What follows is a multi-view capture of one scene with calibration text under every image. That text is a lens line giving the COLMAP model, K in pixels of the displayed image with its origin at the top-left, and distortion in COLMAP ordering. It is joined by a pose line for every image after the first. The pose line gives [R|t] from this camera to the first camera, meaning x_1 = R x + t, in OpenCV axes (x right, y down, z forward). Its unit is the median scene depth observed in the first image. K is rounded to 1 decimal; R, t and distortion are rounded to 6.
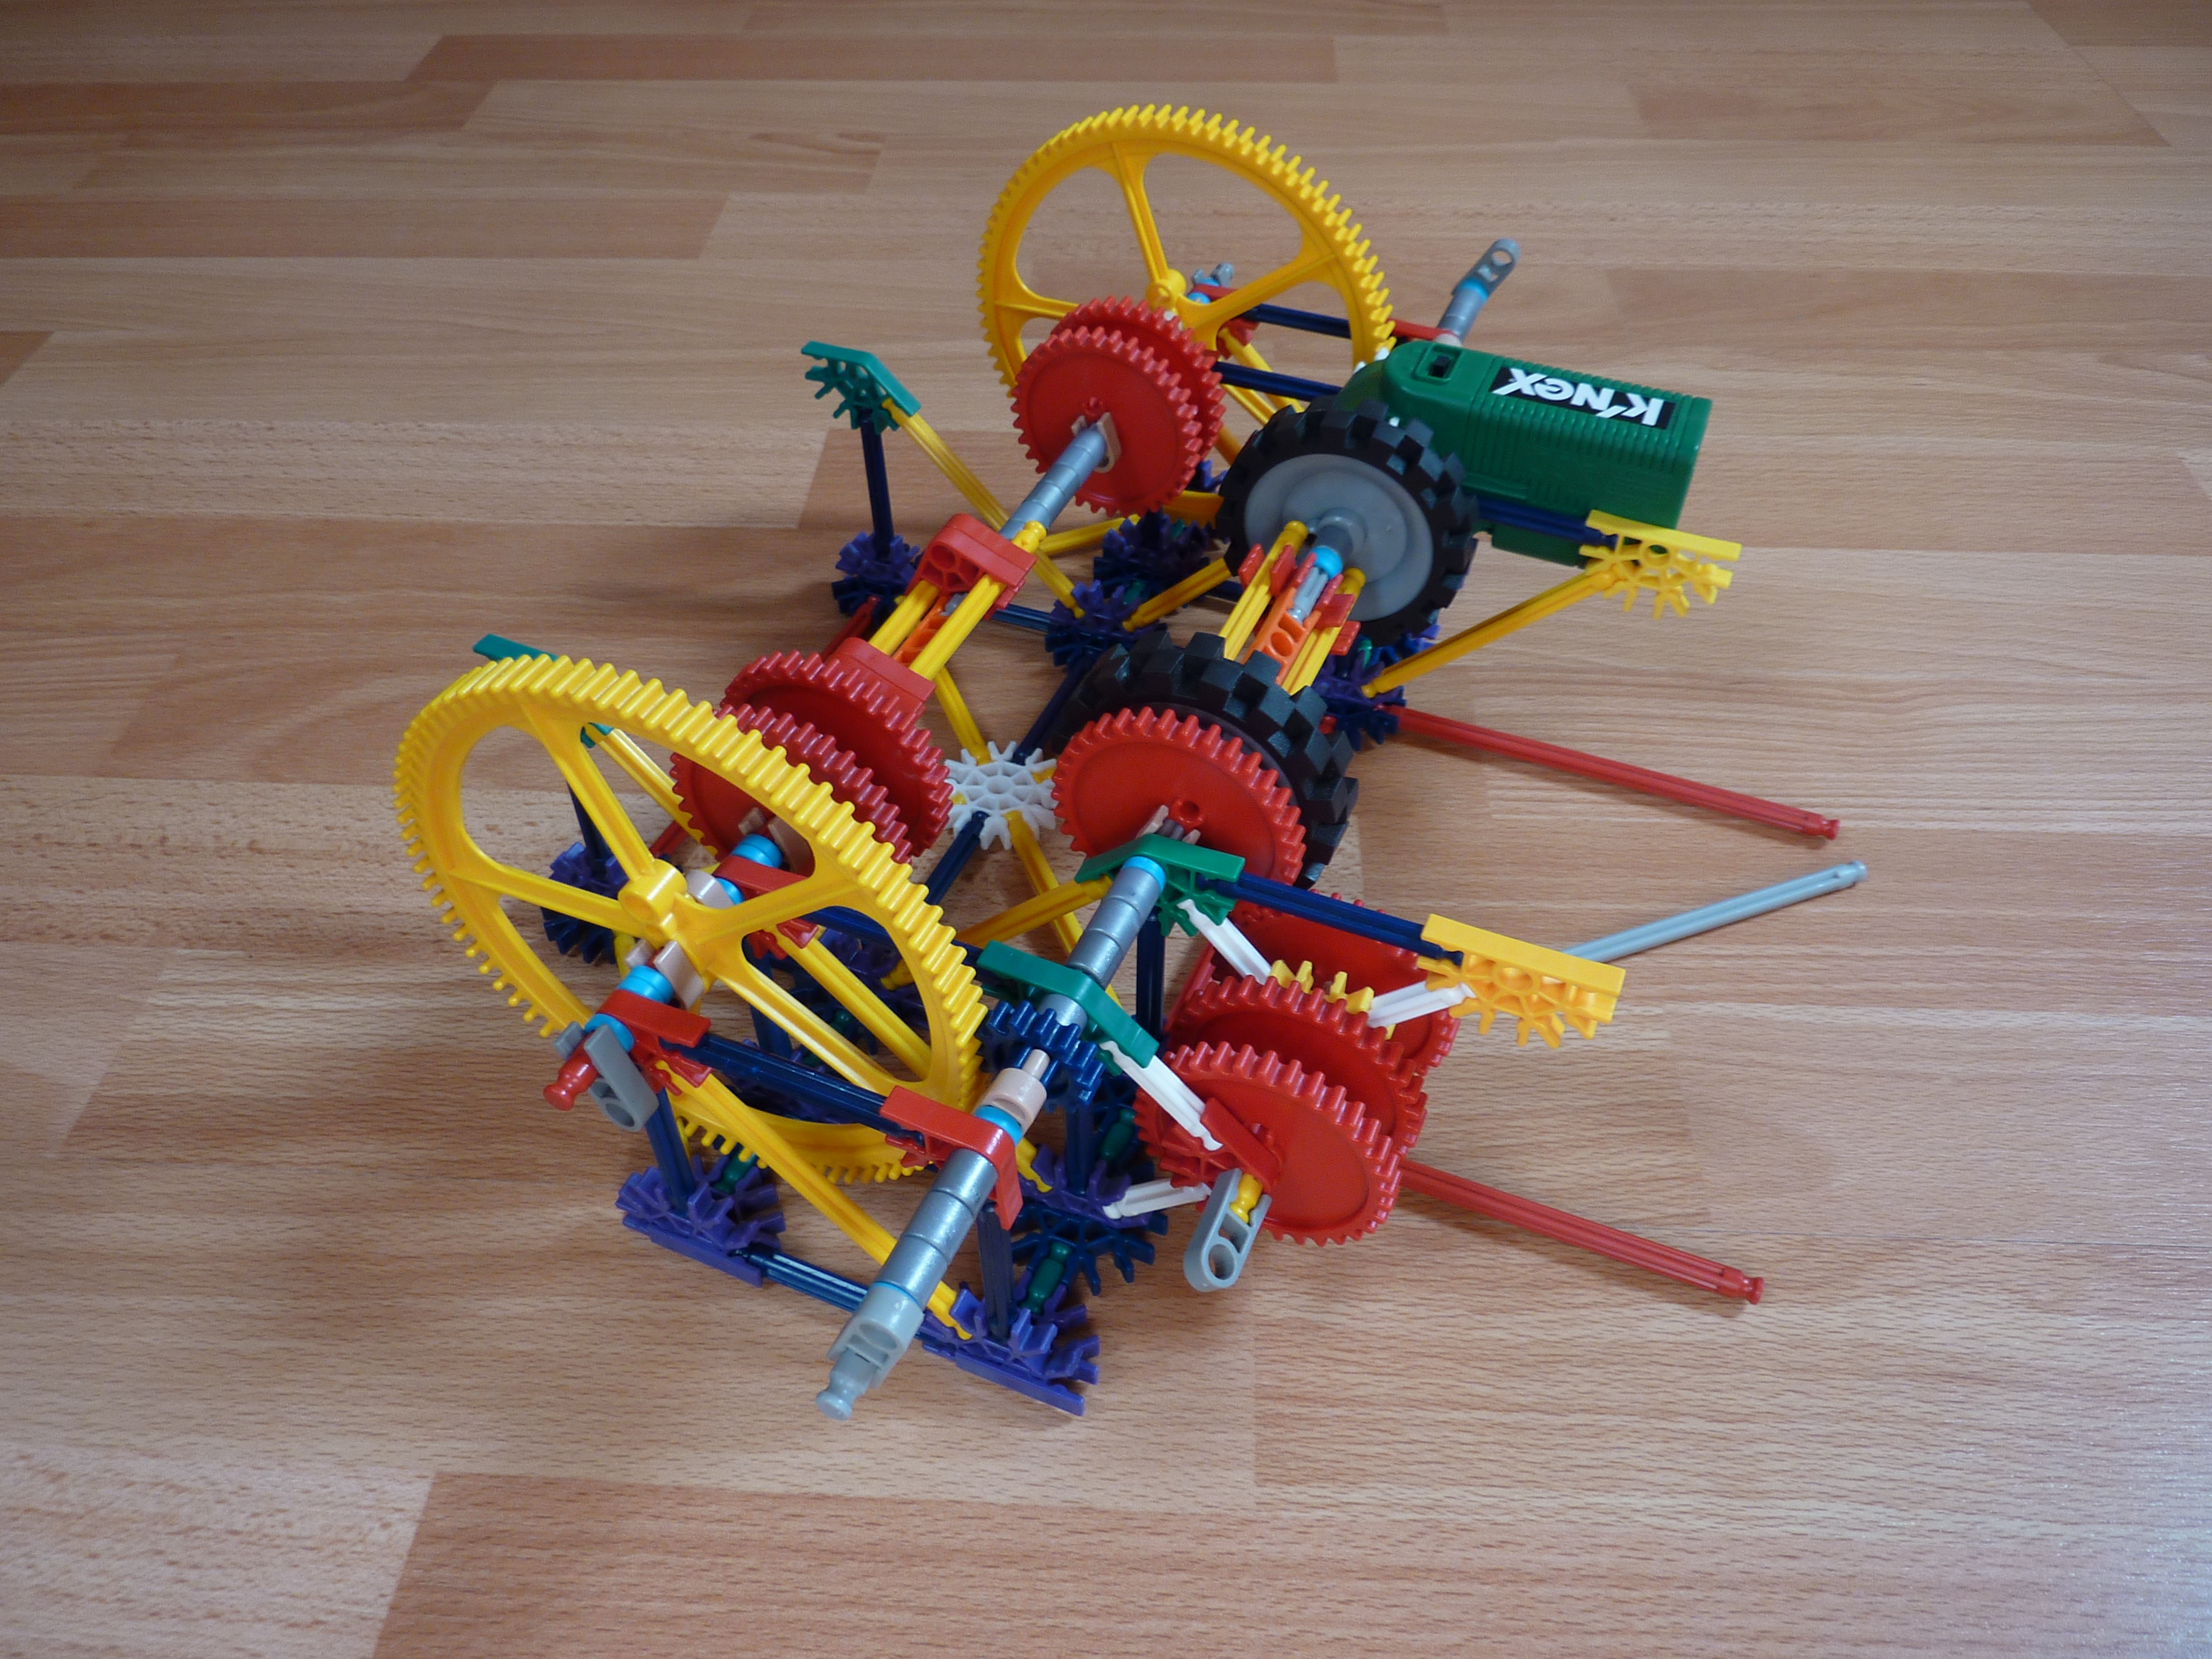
lens RADIAL K [[1648.5, 0, 1127.2], [0, 1648.5, 831.7], [0, 0, 1]] dist [-0.020811, -0.013079]
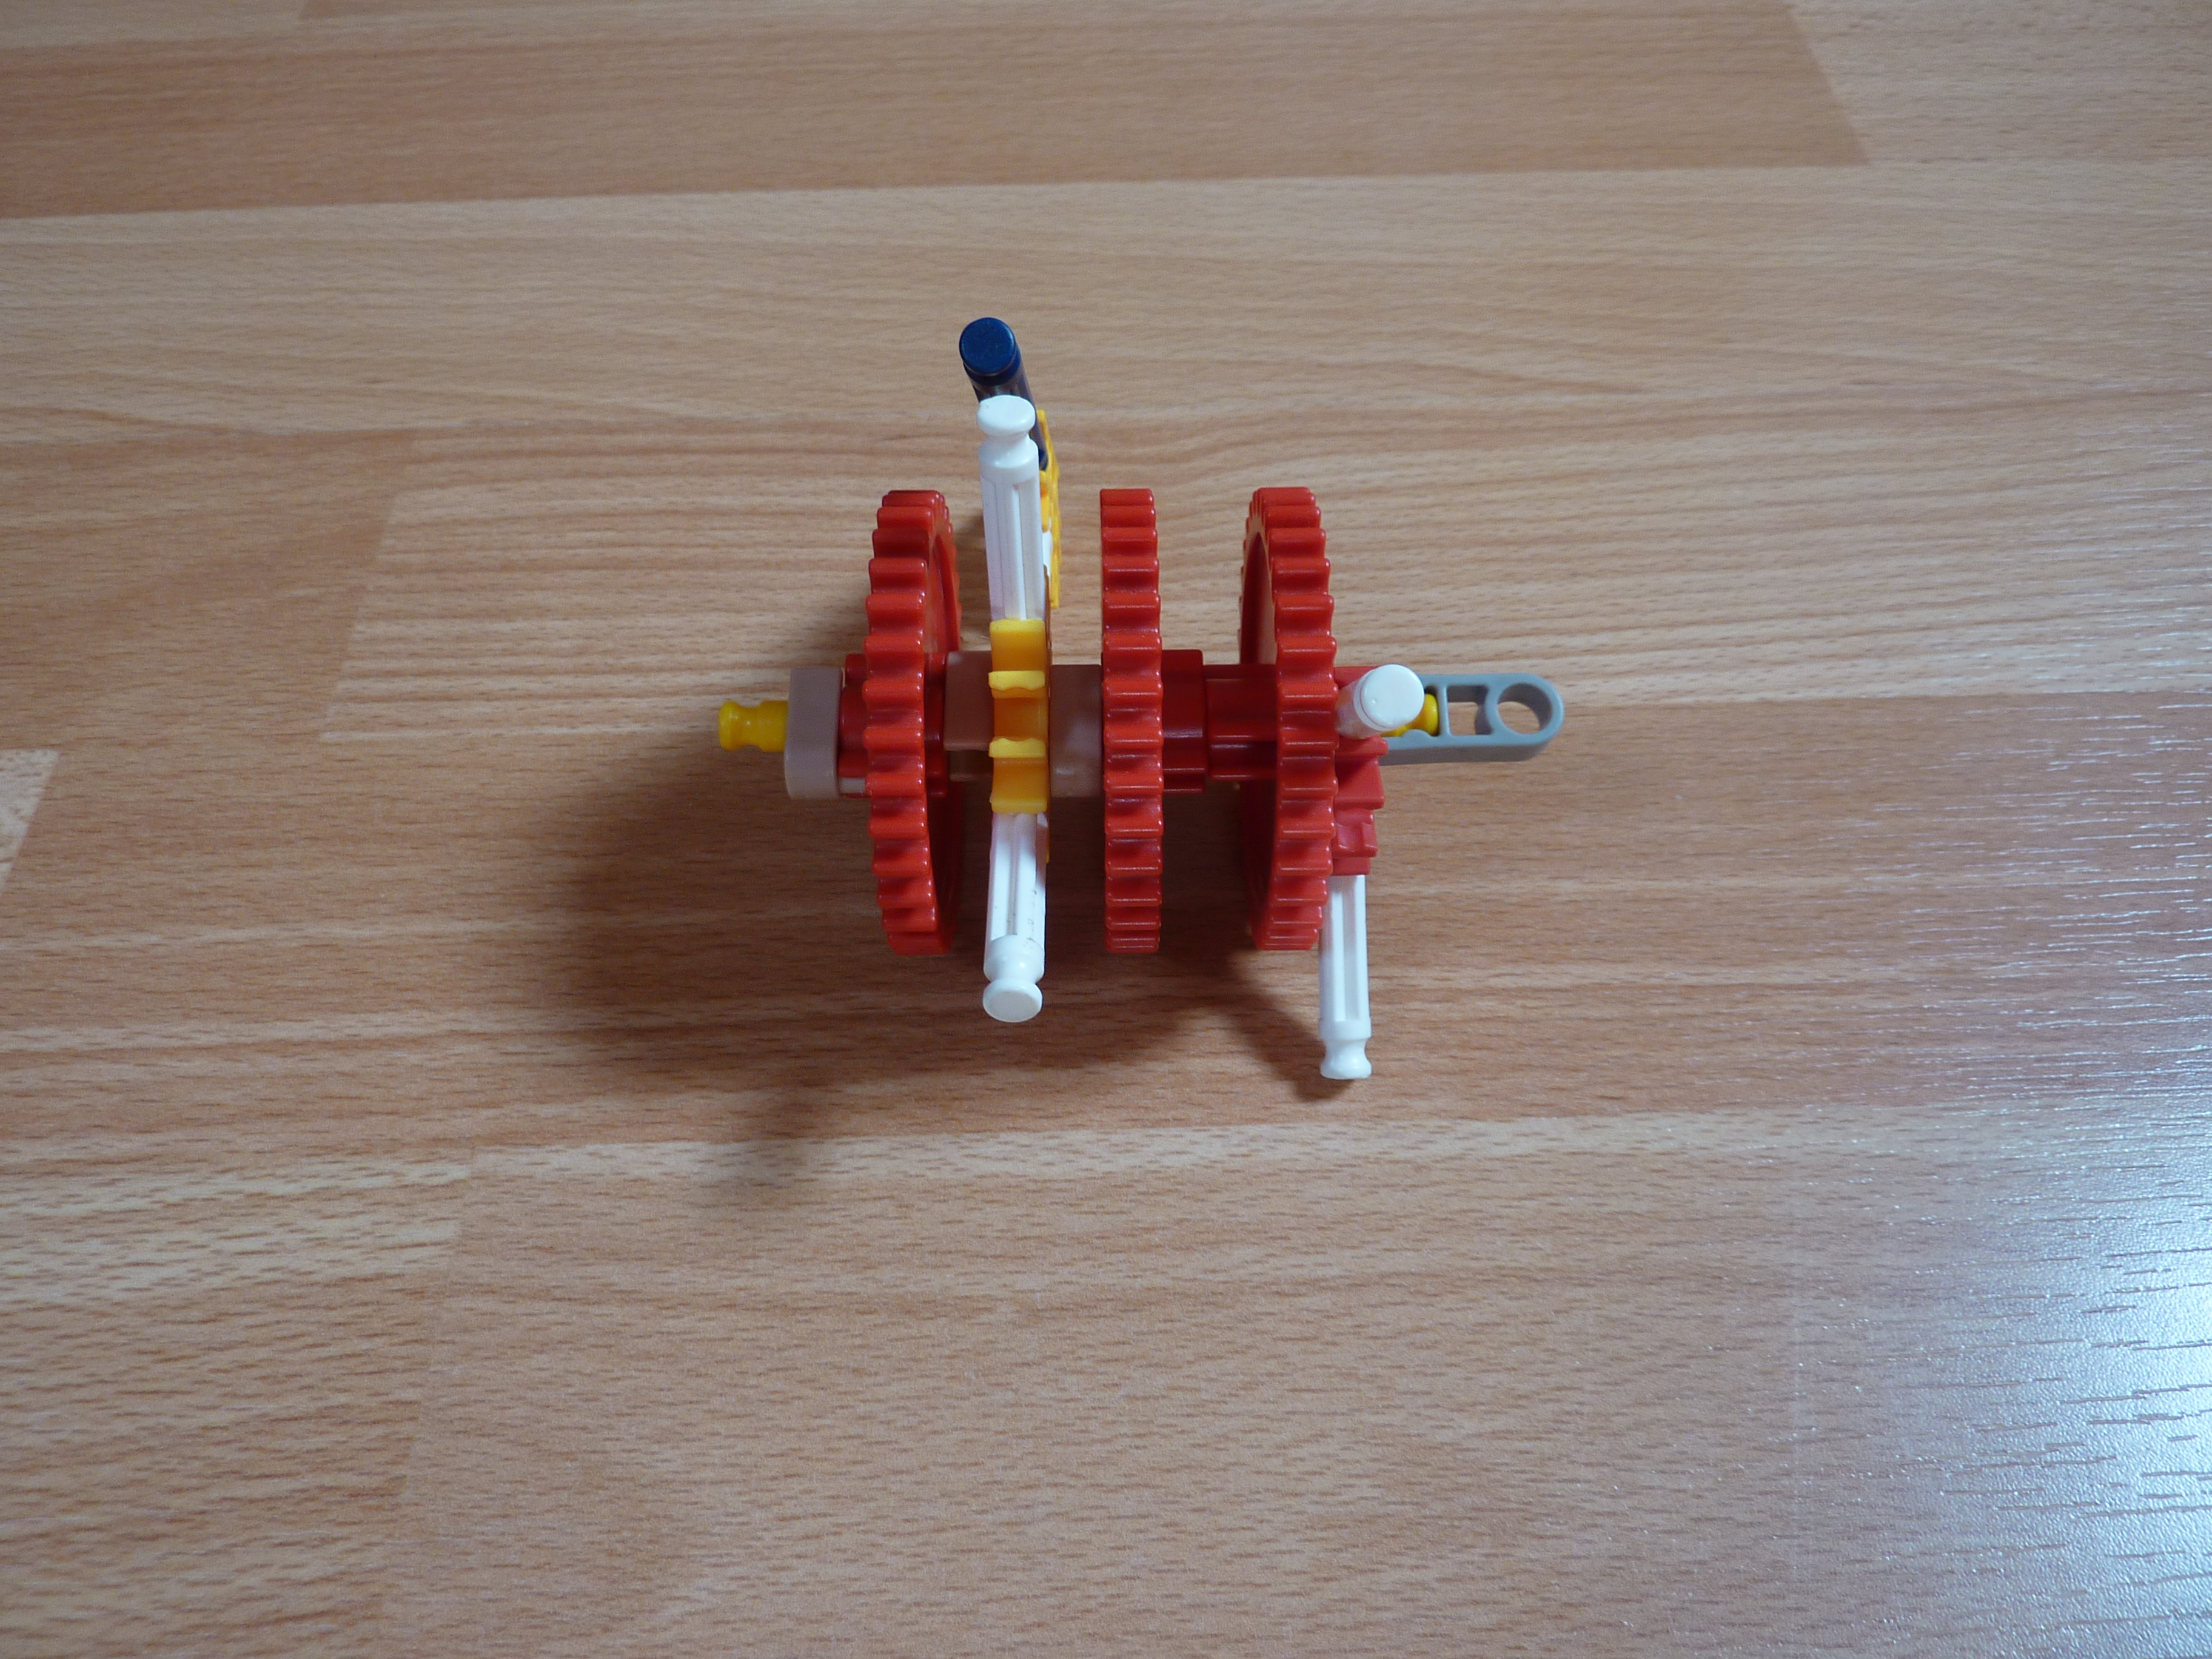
lens RADIAL K [[1648.5, 0, 1106.5], [0, 1648.5, 805.7], [0, 0, 1]] dist [-0.020811, -0.013079]
pose [[0.997189, -0.059103, 0.046058, 0.514182], [0.051323, 0.986603, 0.154859, -0.064081], [-0.054593, -0.152060, 0.986862, 0.548959]]
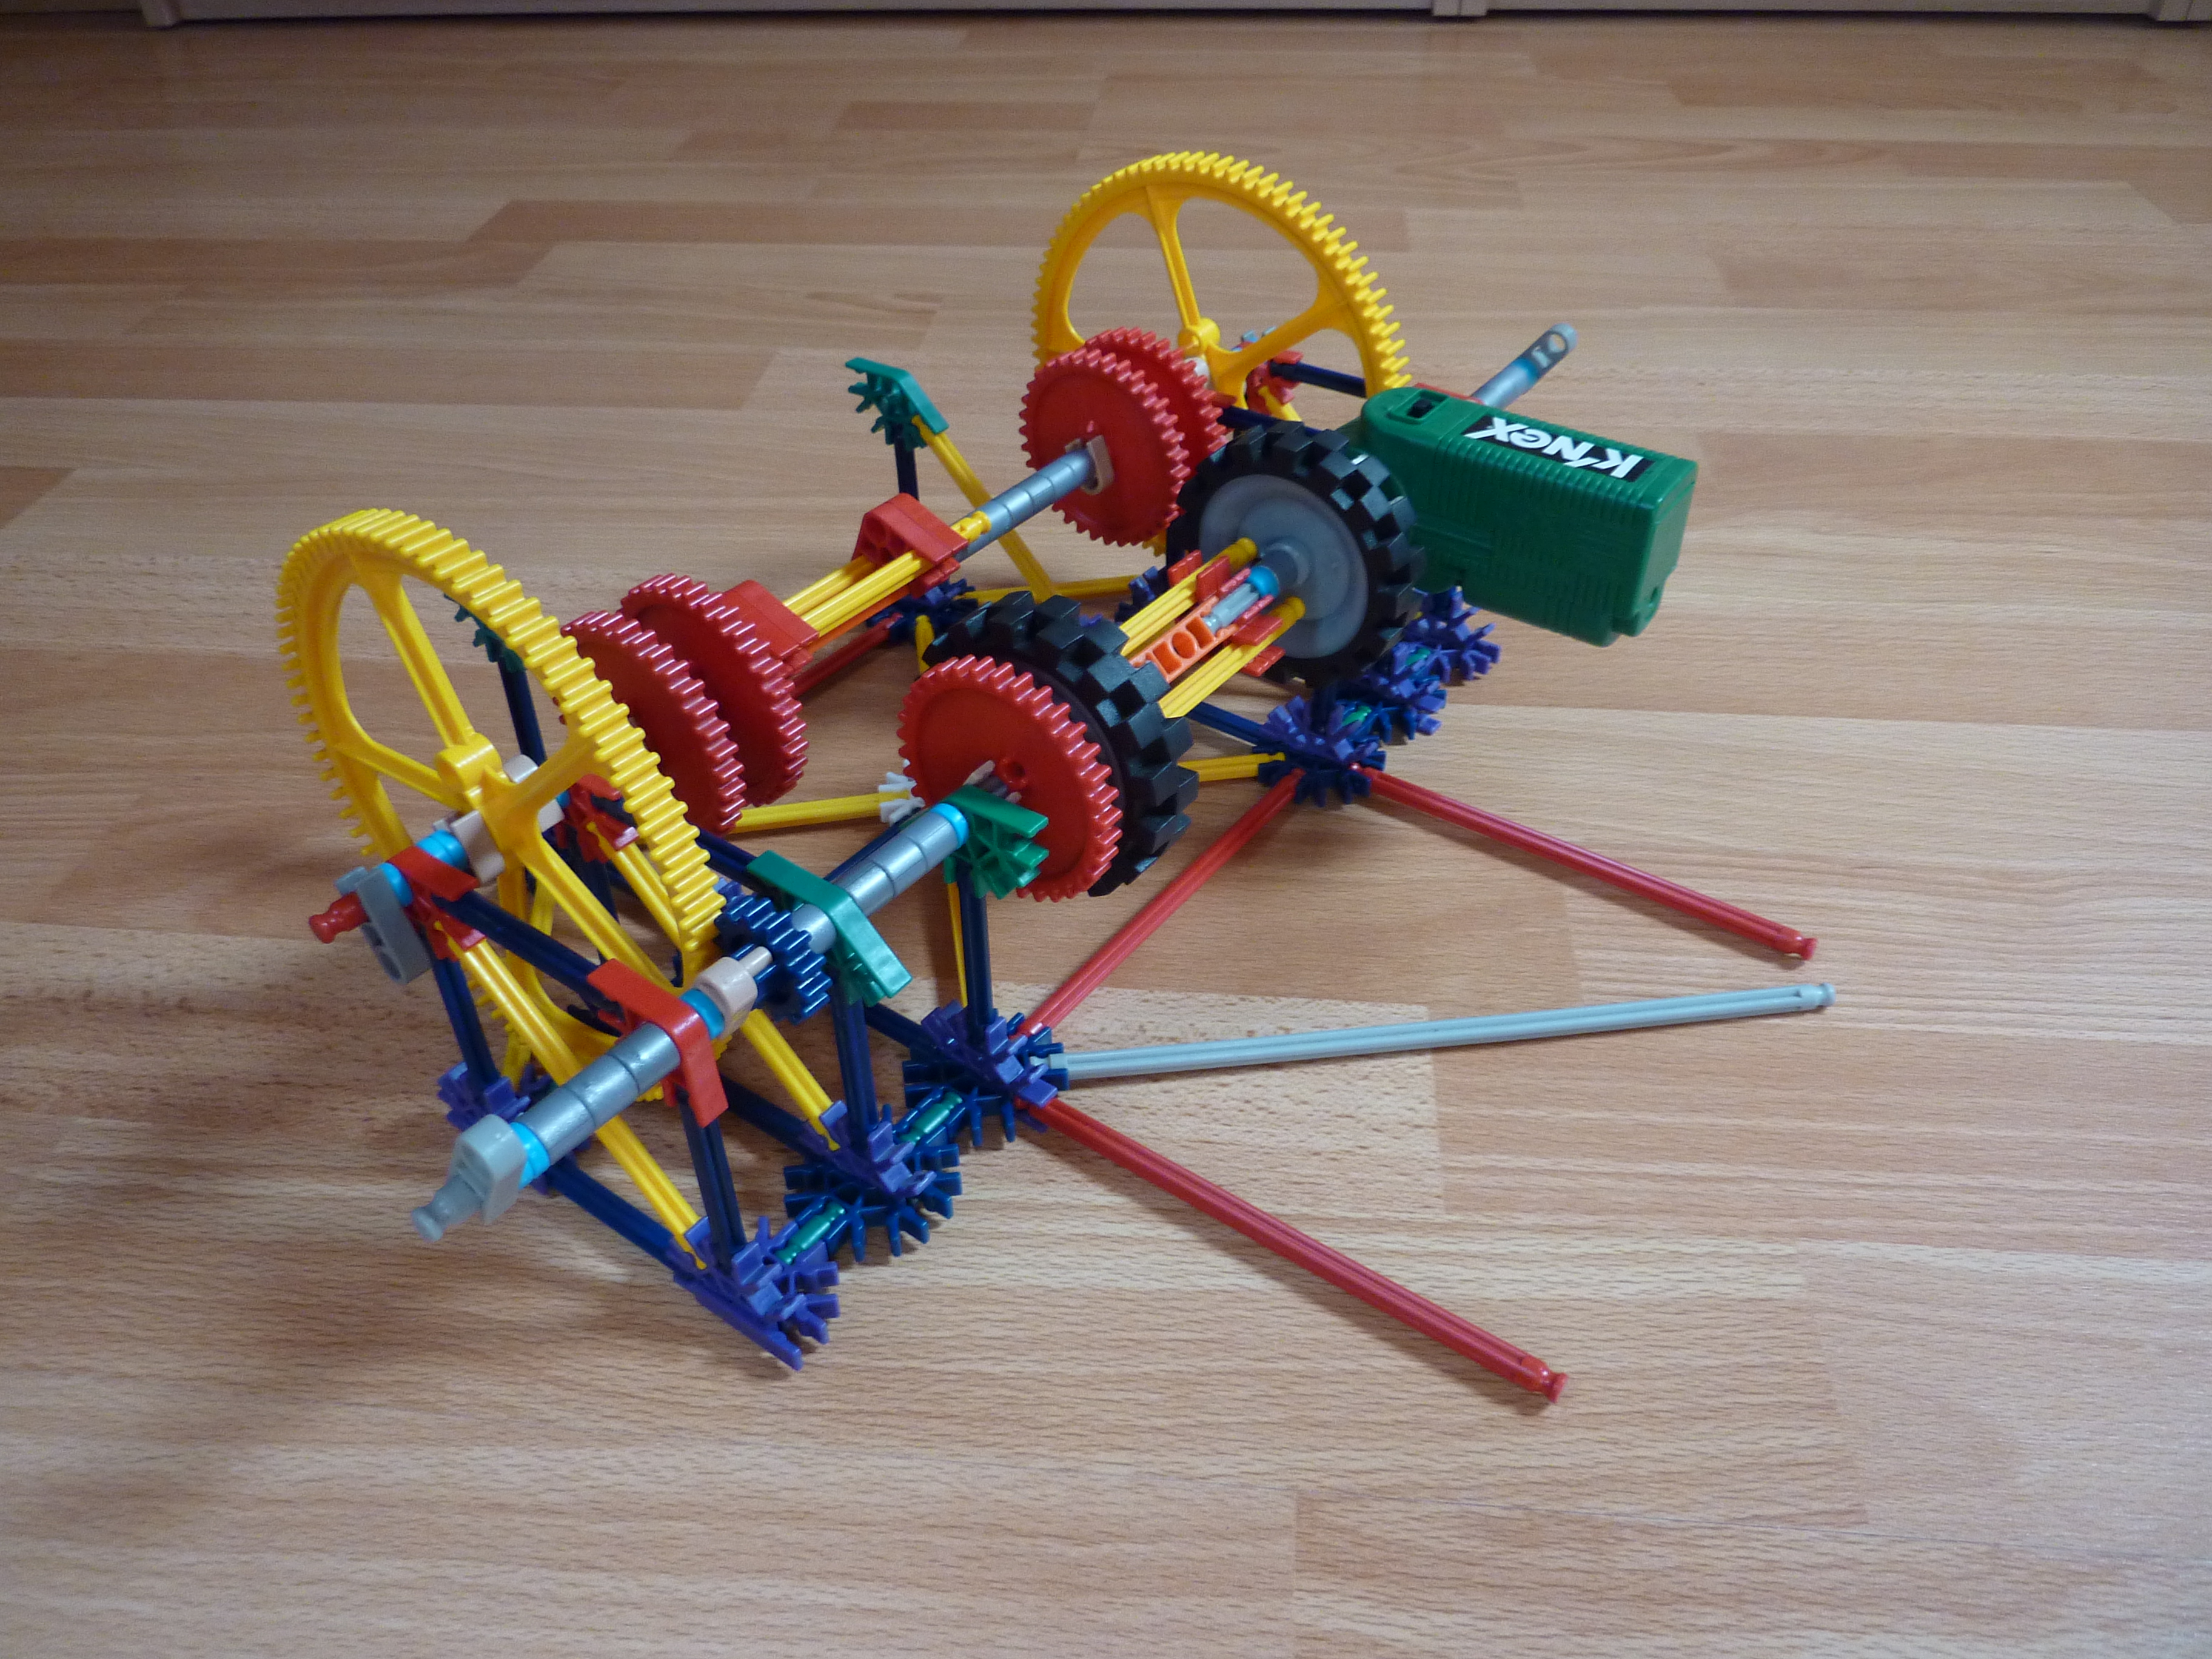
lens RADIAL K [[1648.5, 0, 1118.5], [0, 1648.5, 834.2], [0, 0, 1]] dist [-0.020811, -0.013079]
pose [[0.998747, 0.023929, -0.043951, 0.015047], [-0.028858, 0.992927, -0.115164, 0.005302], [0.040884, 0.116288, 0.992374, 0.141460]]
